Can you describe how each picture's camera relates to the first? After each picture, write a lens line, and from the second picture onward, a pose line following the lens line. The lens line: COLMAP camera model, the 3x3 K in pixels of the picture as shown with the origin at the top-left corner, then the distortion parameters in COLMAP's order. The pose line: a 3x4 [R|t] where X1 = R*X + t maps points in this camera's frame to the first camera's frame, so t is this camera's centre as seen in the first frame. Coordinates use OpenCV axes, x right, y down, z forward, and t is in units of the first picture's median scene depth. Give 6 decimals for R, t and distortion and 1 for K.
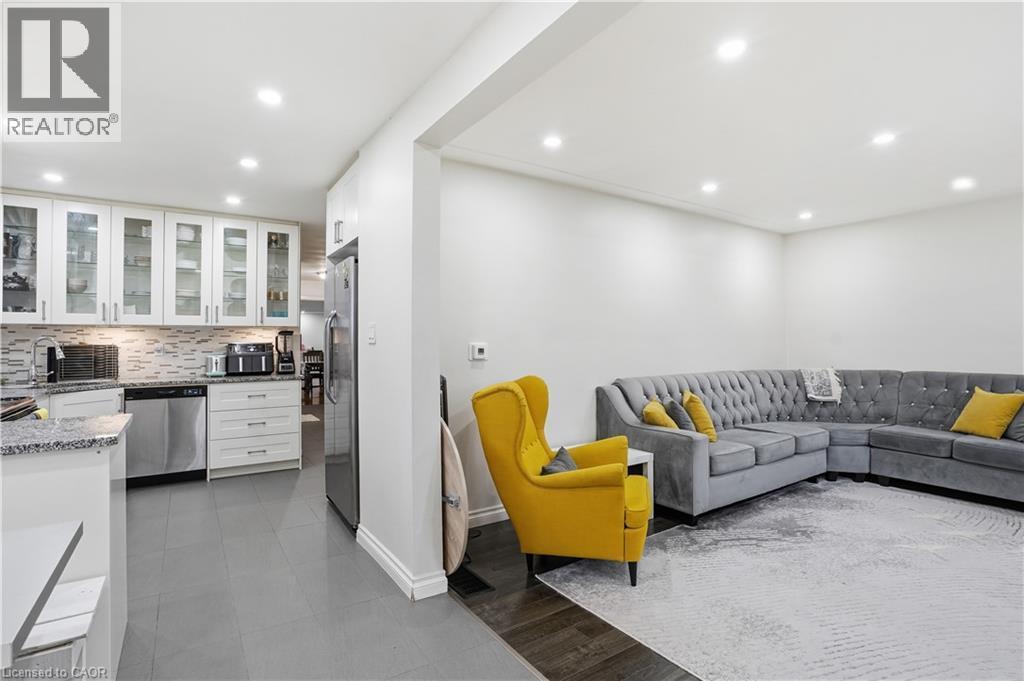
lens RADIAL K [[482.8, 0, 502.8], [0, 482.8, 331.0], [0, 0, 1]] dist [-0.052997, 0.013794]
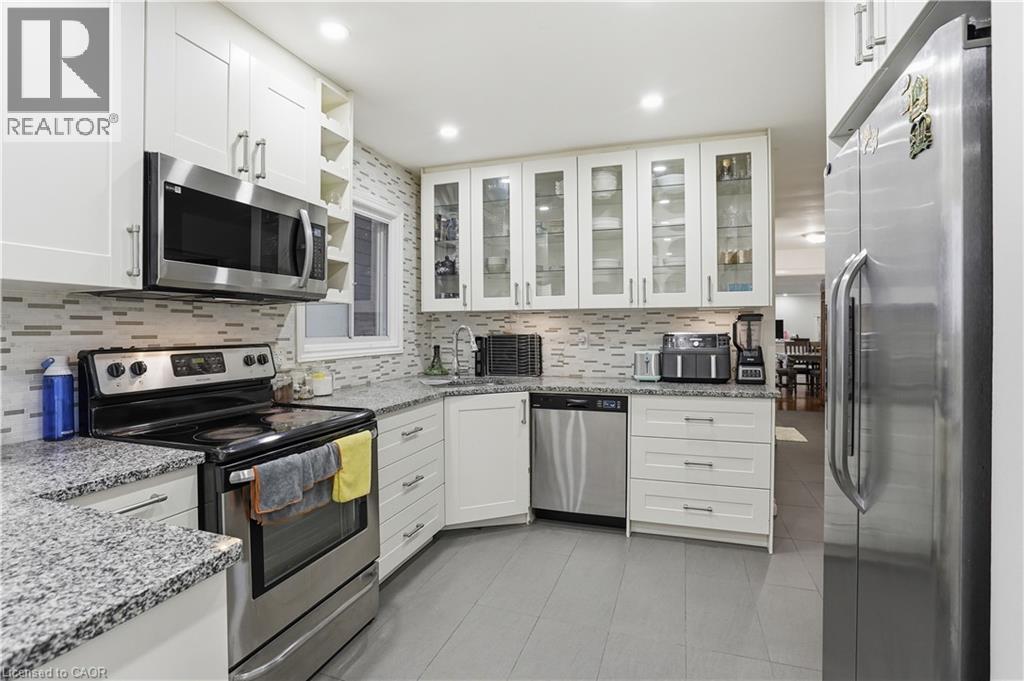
lens RADIAL K [[482.8, 0, 510.0], [0, 482.8, 329.6], [0, 0, 1]] dist [-0.052997, 0.013794]
pose [[0.604038, 0.005461, -0.796937, -0.177165], [0.016074, 0.999690, 0.019034, 0.003860], [0.796793, -0.024308, 0.603763, 0.447479]]
